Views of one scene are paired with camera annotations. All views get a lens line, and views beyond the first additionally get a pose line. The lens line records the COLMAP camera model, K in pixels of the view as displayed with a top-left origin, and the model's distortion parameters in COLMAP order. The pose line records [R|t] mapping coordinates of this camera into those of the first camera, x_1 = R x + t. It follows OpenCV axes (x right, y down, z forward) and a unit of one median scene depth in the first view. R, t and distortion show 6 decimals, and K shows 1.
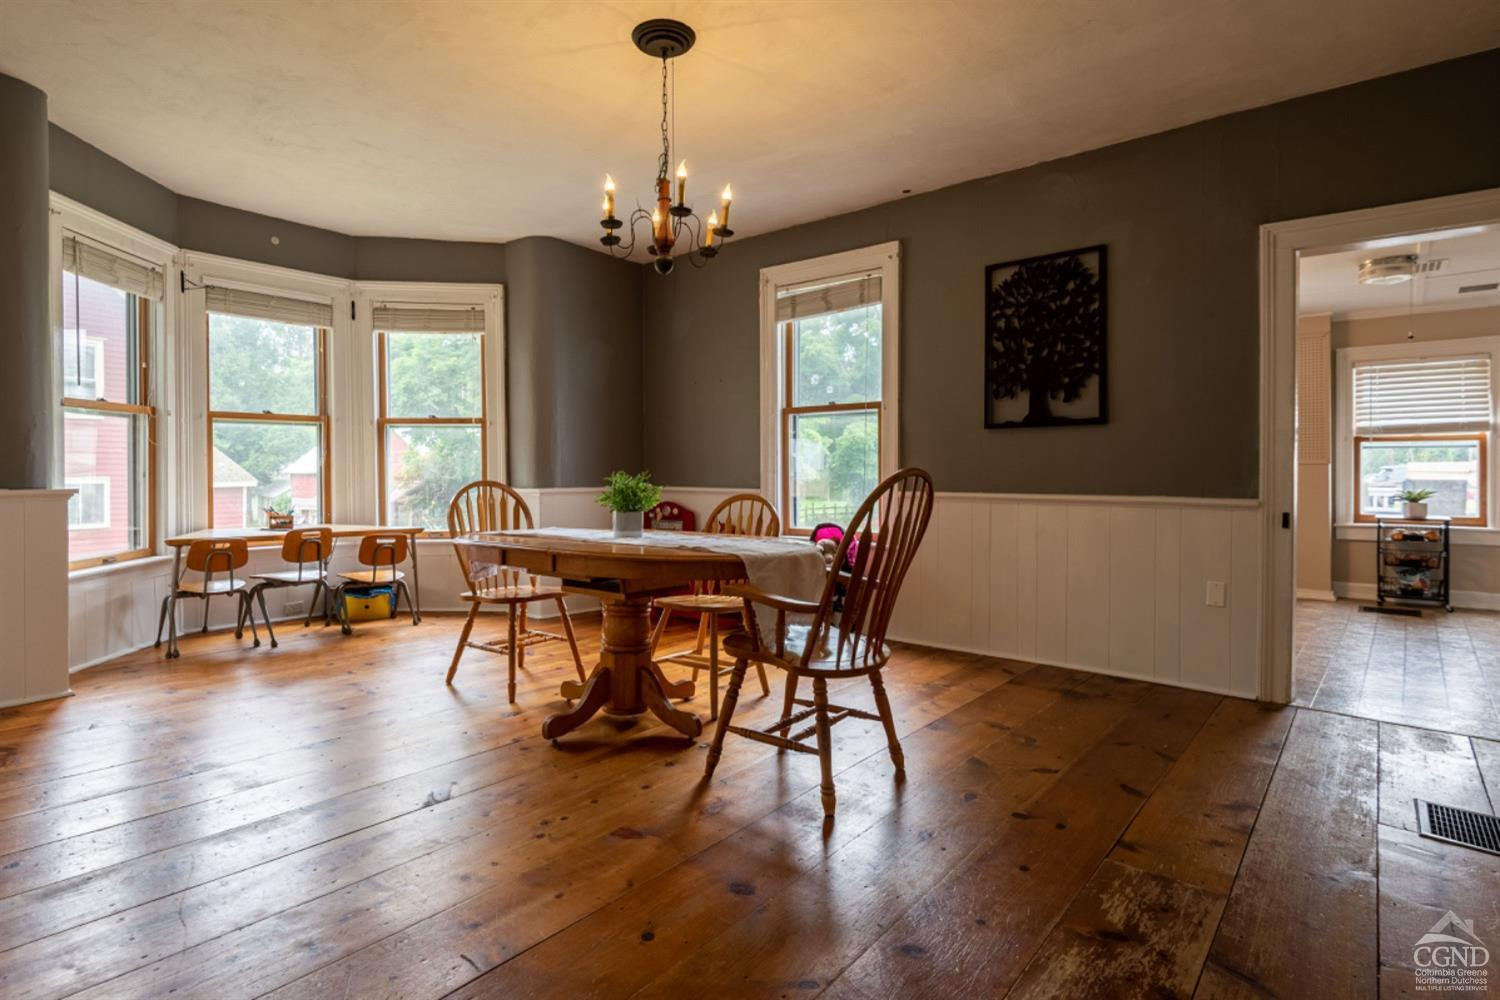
lens RADIAL K [[735.1, 0, 754.8], [0, 735.1, 472.8], [0, 0, 1]] dist [0.008722, -0.006193]
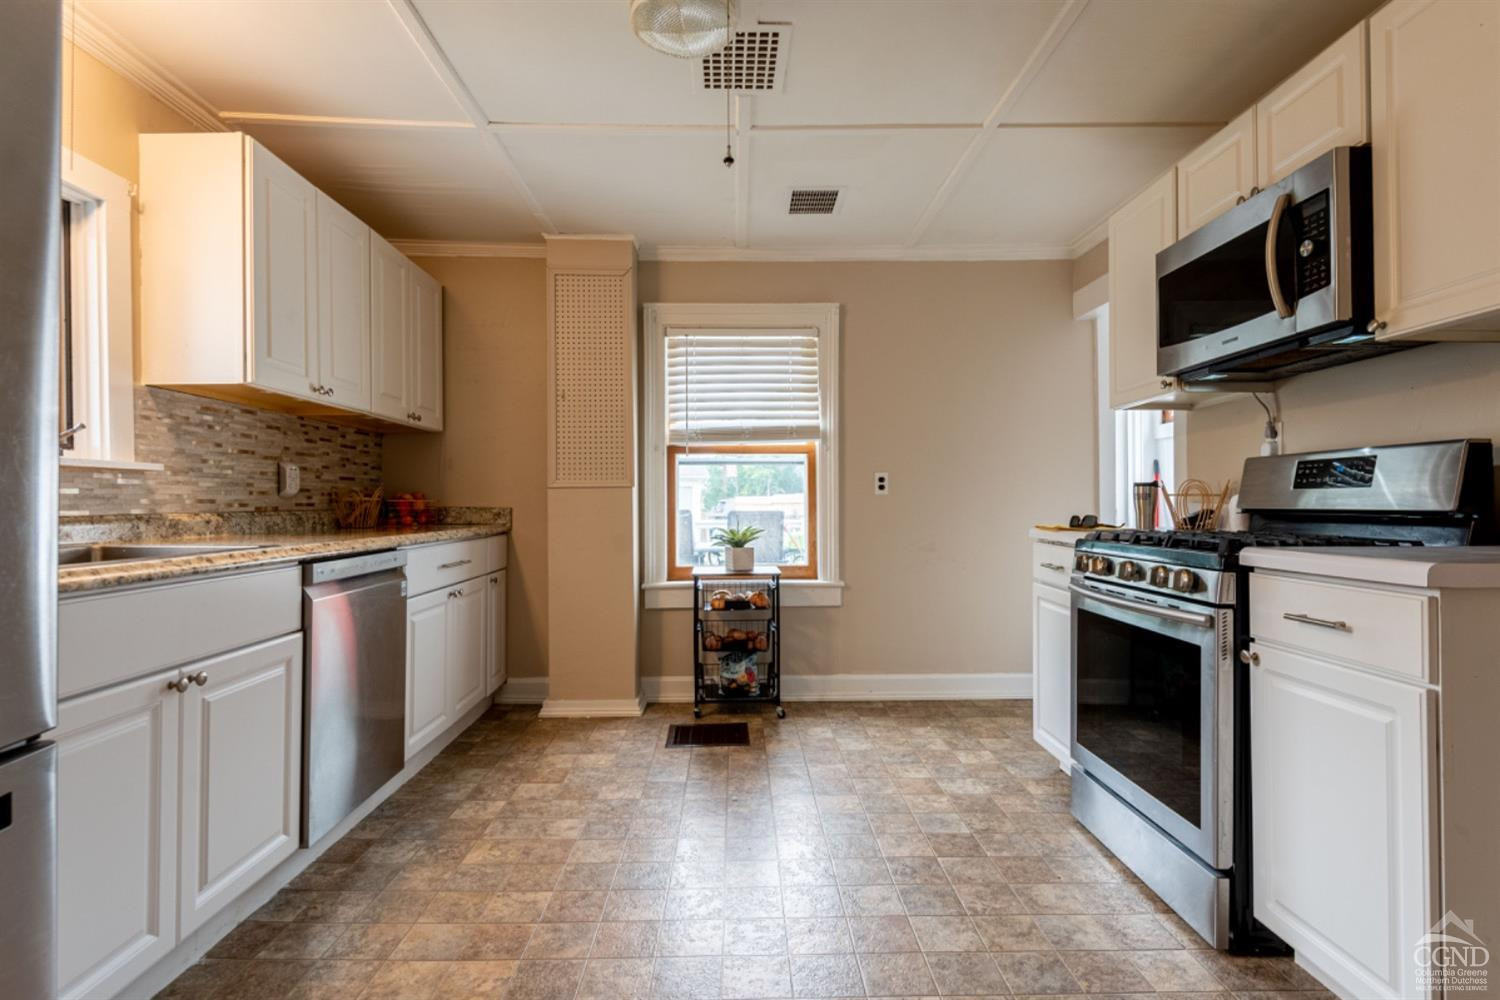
lens RADIAL K [[735.1, 0, 750.4], [0, 735.1, 496.9], [0, 0, 1]] dist [0.008722, -0.006193]
pose [[0.736256, 0.002290, 0.676699, 0.459243], [0.006841, 0.999918, -0.010826, 0.003164], [-0.676669, 0.012600, 0.736180, 0.510412]]
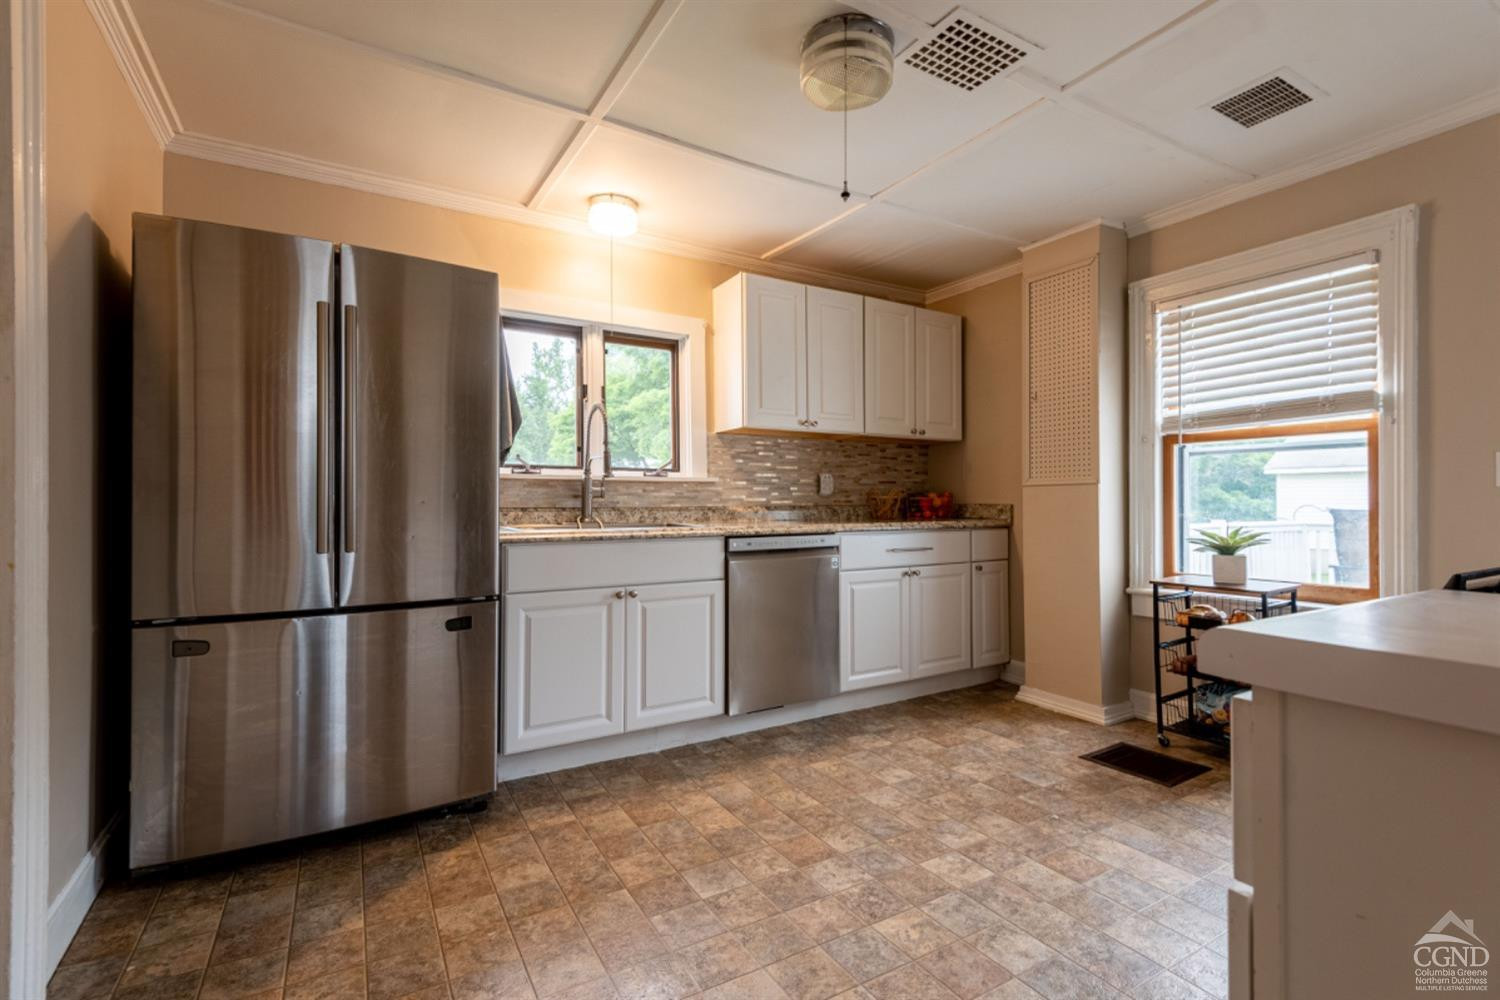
lens RADIAL K [[677.2, 0, 758.2], [0, 677.2, 498.0], [0, 0, 1]] dist [0.015468, -0.003316]
pose [[0.954490, -0.004765, -0.298204, 0.706378], [0.001859, 0.999948, -0.010027, 0.004066], [0.298236, 0.009016, 0.954450, 0.429282]]
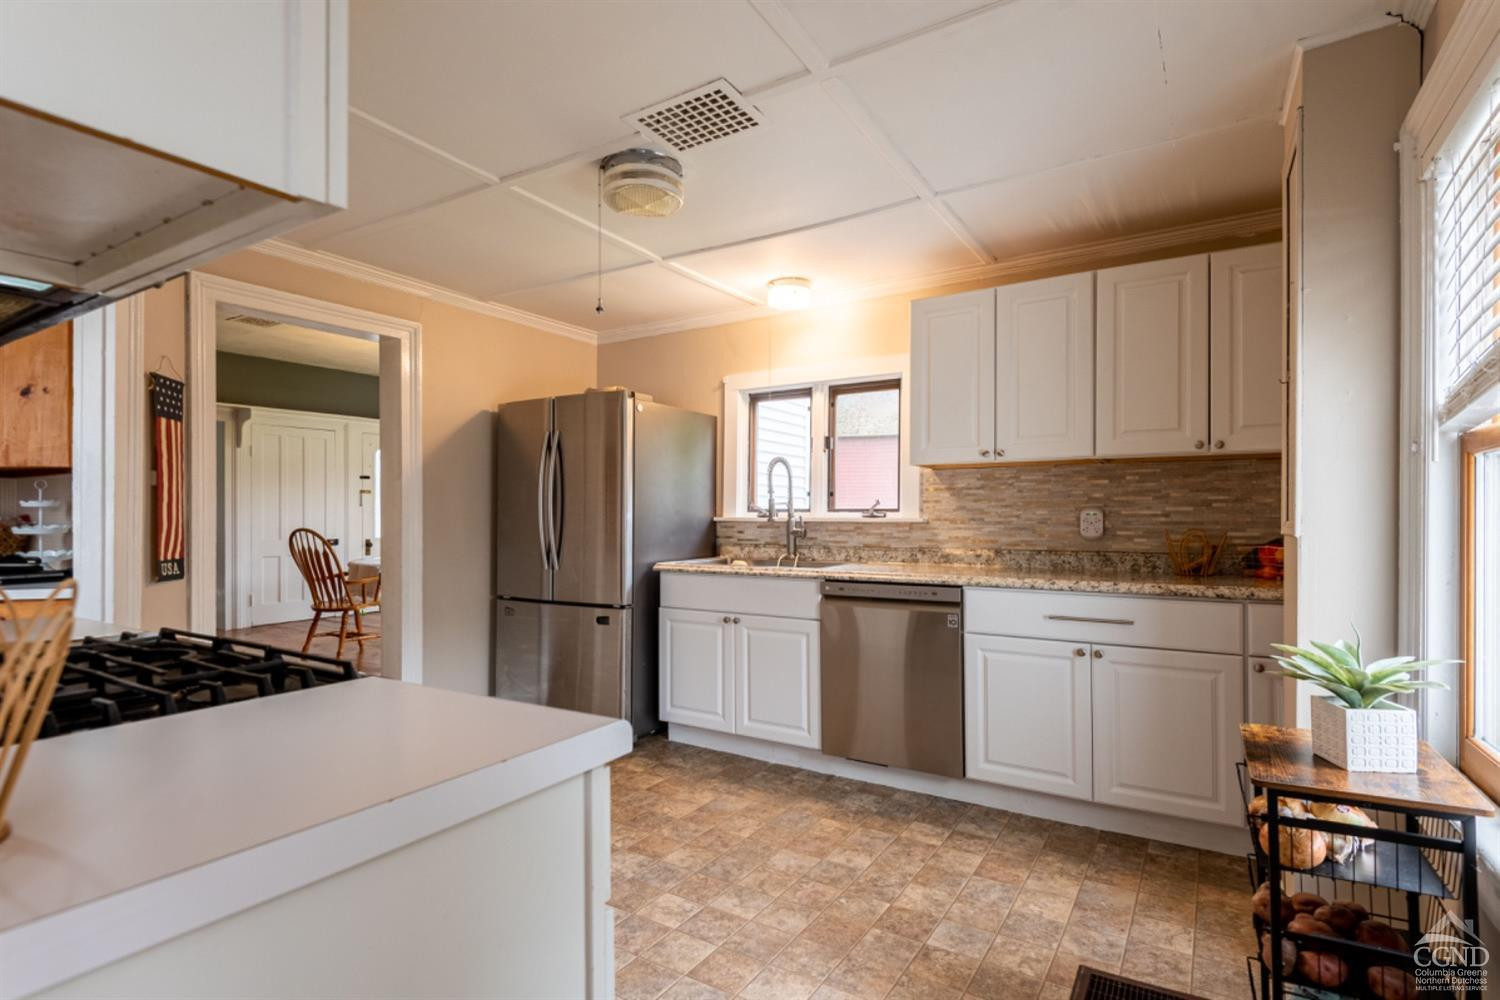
lens RADIAL K [[735.1, 0, 761.6], [0, 735.1, 511.7], [0, 0, 1]] dist [0.008722, -0.006193]
pose [[0.183069, -0.007939, -0.983068, 1.074774], [-0.006824, 0.999933, -0.009346, -0.018469], [0.983076, 0.008420, 0.183002, 0.747298]]
